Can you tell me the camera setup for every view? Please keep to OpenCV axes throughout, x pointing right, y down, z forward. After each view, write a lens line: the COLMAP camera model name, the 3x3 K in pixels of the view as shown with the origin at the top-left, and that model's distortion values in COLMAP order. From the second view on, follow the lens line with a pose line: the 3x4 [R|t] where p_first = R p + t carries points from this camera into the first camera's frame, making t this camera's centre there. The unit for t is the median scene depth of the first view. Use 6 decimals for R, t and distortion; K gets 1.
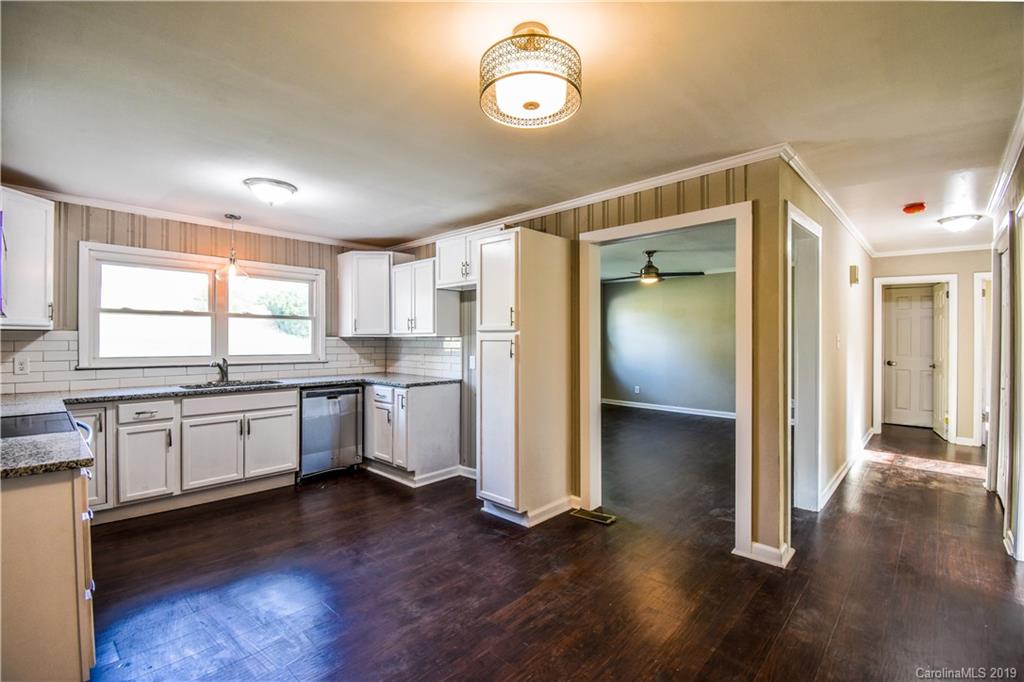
lens RADIAL K [[467.1, 0, 512.0], [0, 467.1, 341.0], [0, 0, 1]] dist [-0.000481, -0.000586]
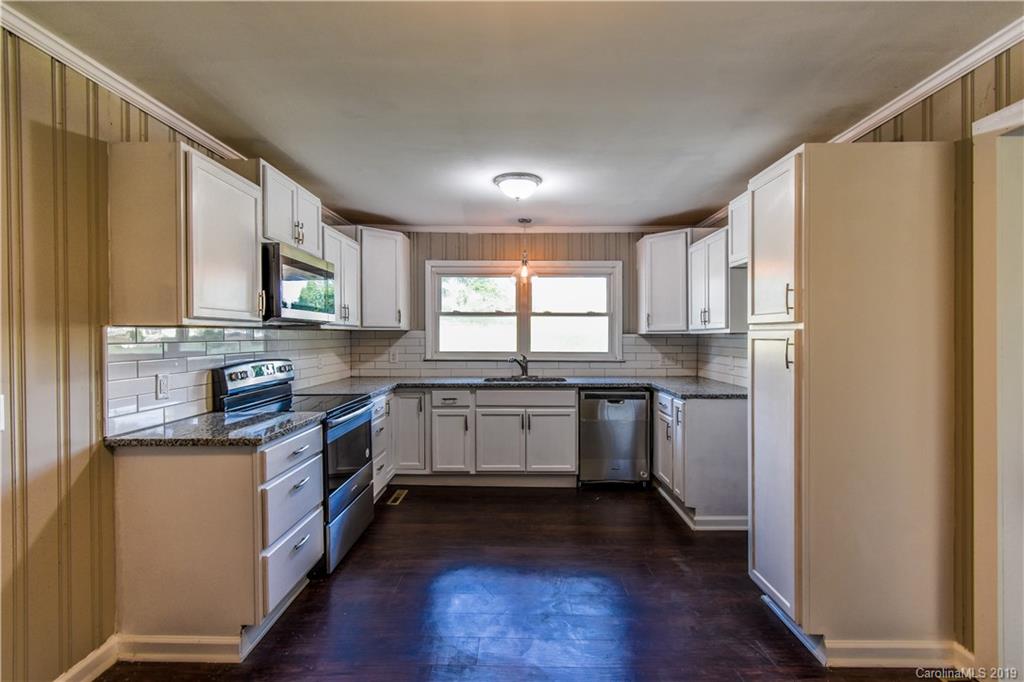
lens RADIAL K [[467.1, 0, 512.0], [0, 467.1, 341.0], [0, 0, 1]] dist [-0.000481, -0.000586]
pose [[0.668742, 0.006001, -0.743471, 0.162758], [-0.000353, 0.999970, 0.007754, -0.002631], [0.743495, -0.004923, 0.668724, 0.267959]]
